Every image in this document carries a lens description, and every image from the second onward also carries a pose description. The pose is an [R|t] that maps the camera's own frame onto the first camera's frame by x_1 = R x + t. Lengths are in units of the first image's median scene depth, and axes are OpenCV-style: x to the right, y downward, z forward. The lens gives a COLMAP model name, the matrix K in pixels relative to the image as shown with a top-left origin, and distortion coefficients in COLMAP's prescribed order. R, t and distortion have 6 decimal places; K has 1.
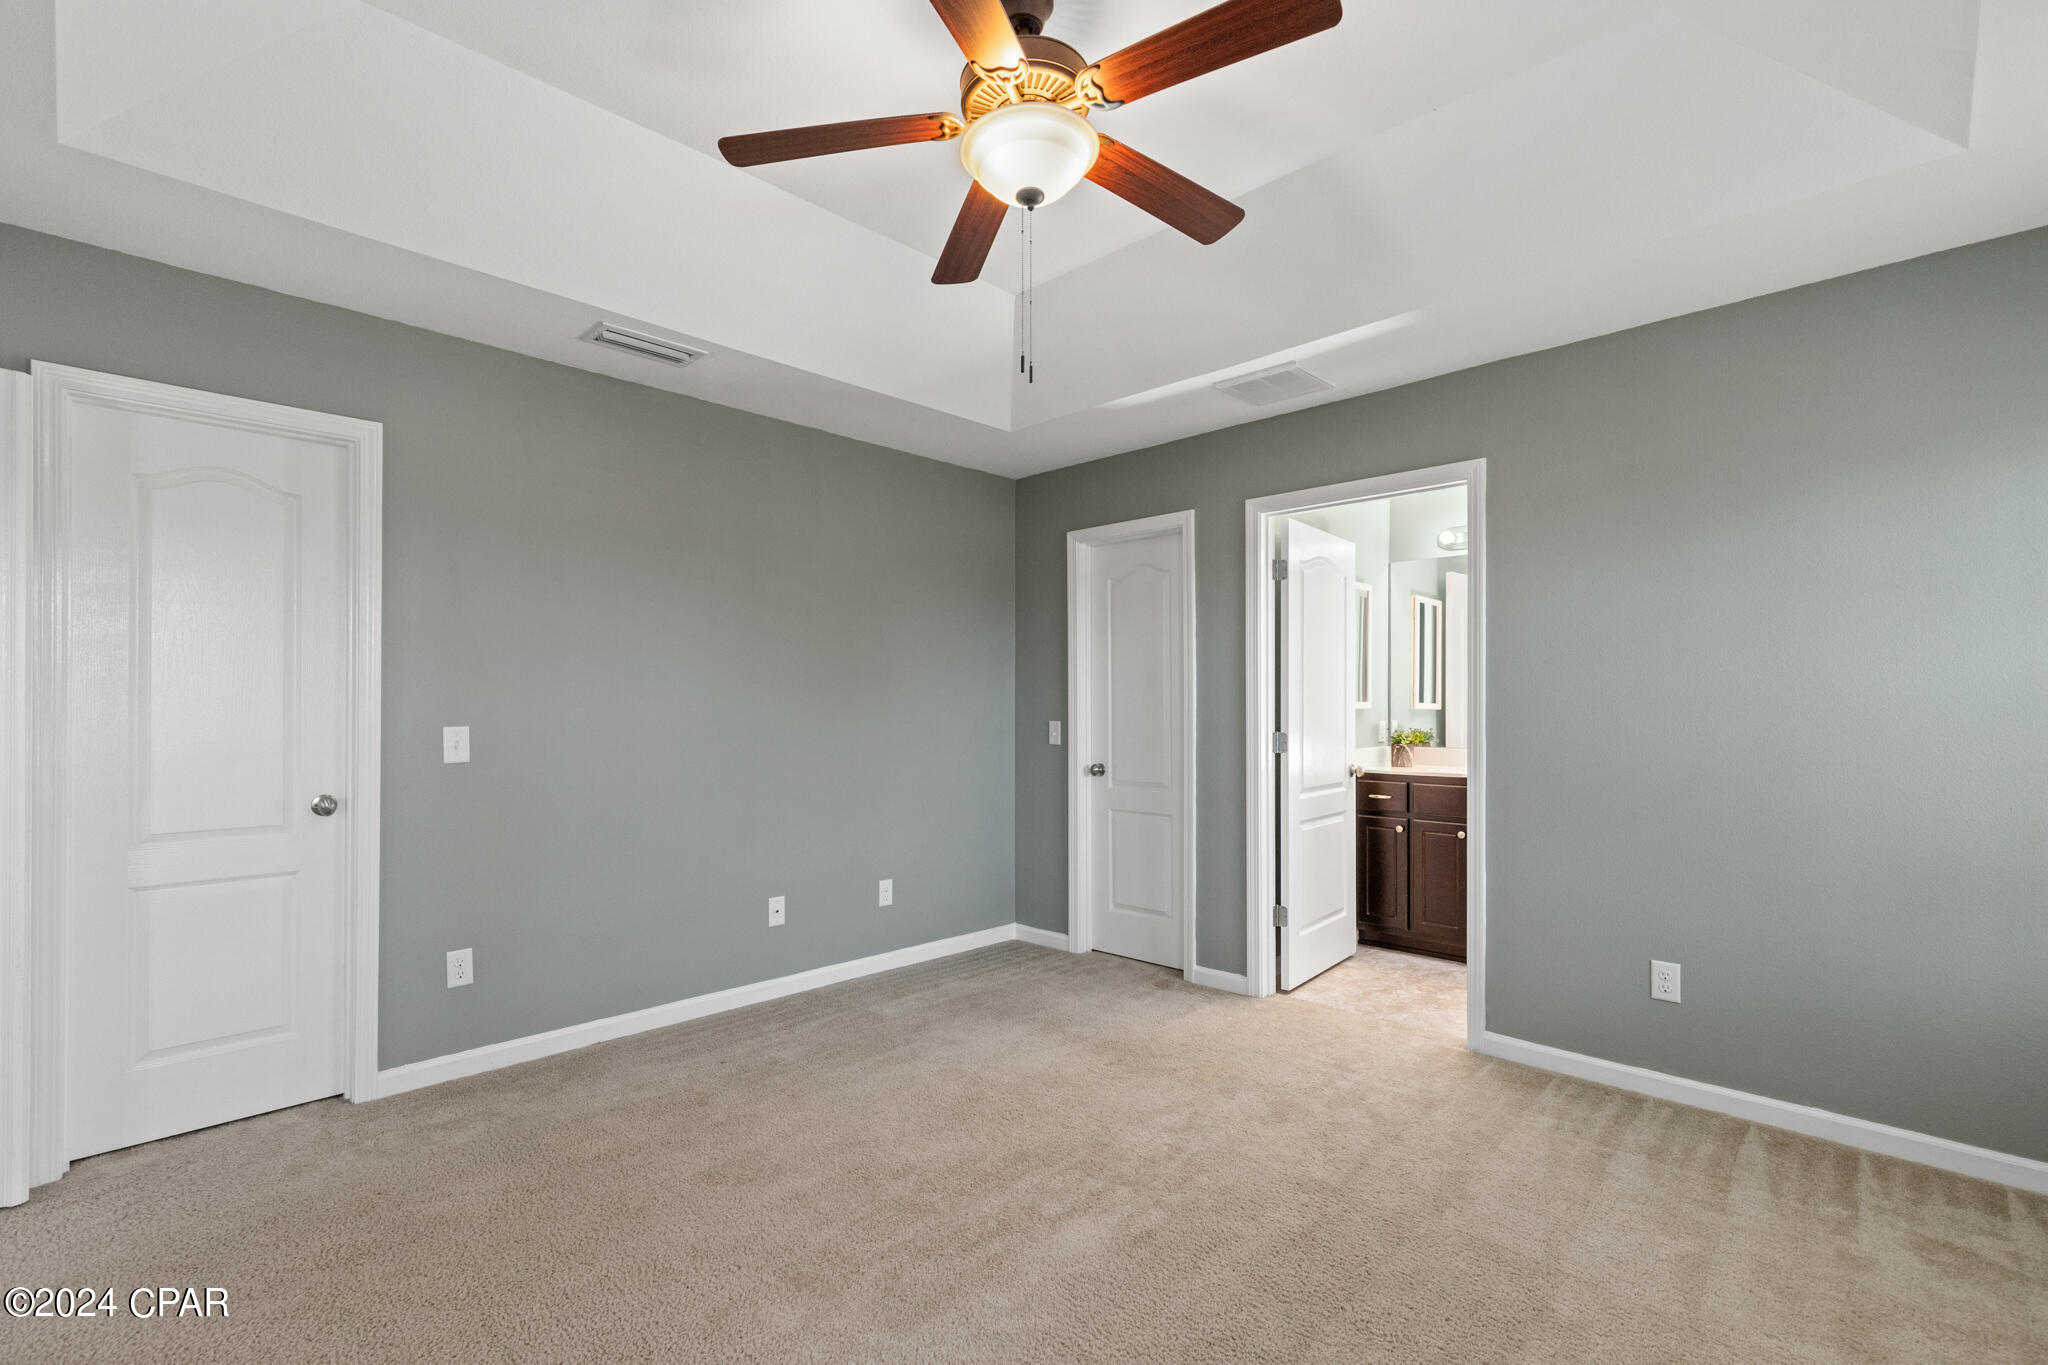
lens RADIAL K [[928.4, 0, 1007.6], [0, 928.4, 691.8], [0, 0, 1]] dist [0.011360, -0.000783]
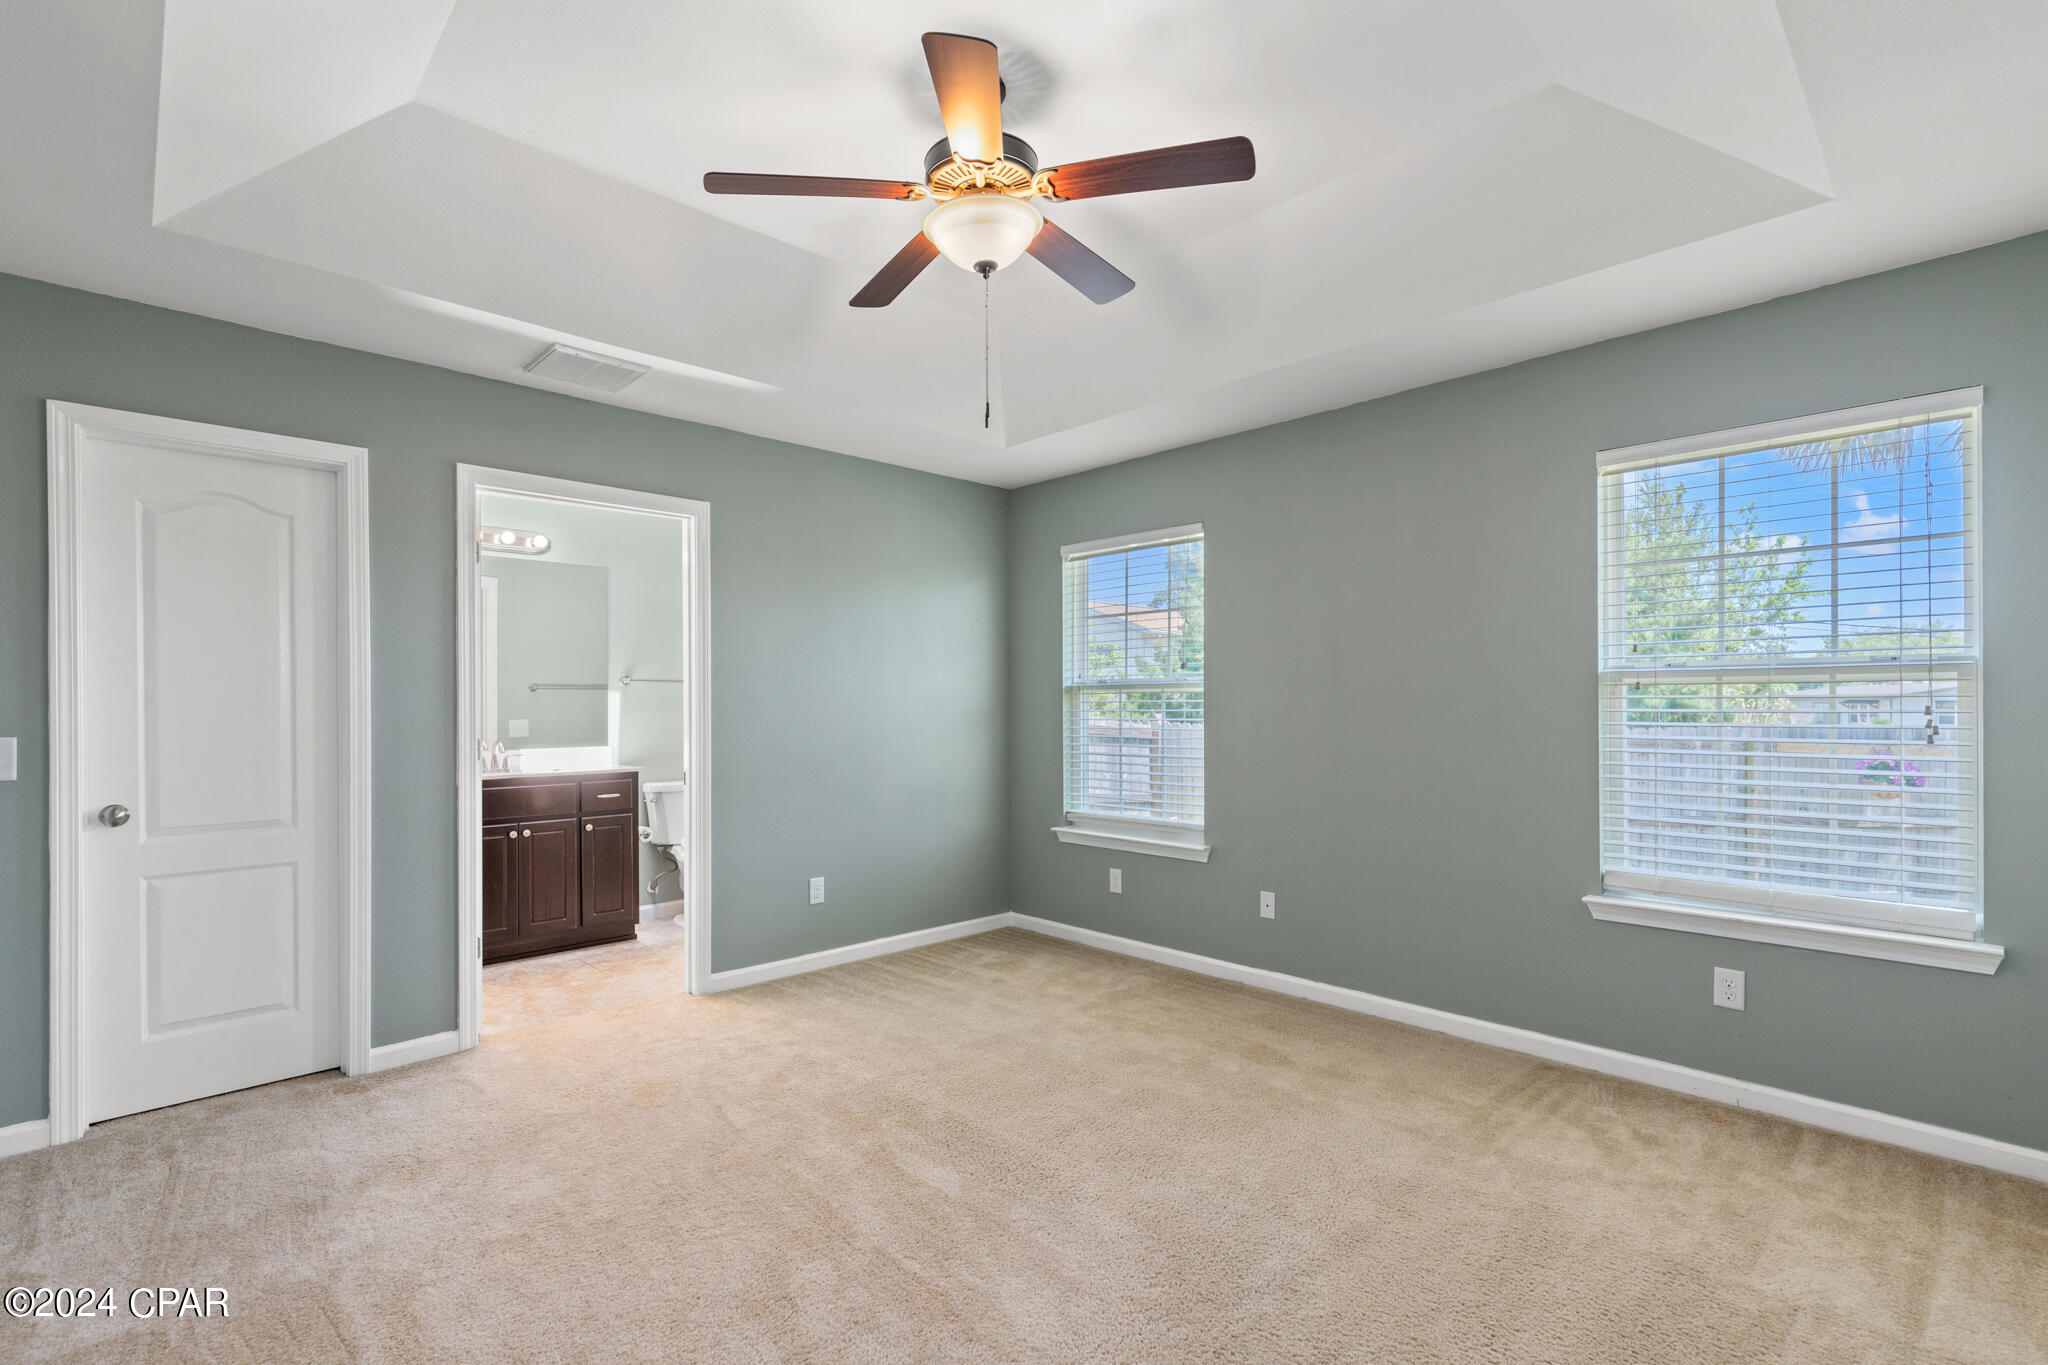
lens RADIAL K [[928.4, 0, 1007.6], [0, 928.4, 691.8], [0, 0, 1]] dist [0.011360, -0.000783]
pose [[0.038065, 0.016776, 0.999134, -0.583857], [-0.008761, 0.999826, -0.016454, 0.010756], [-0.999237, -0.008127, 0.038205, 0.484523]]
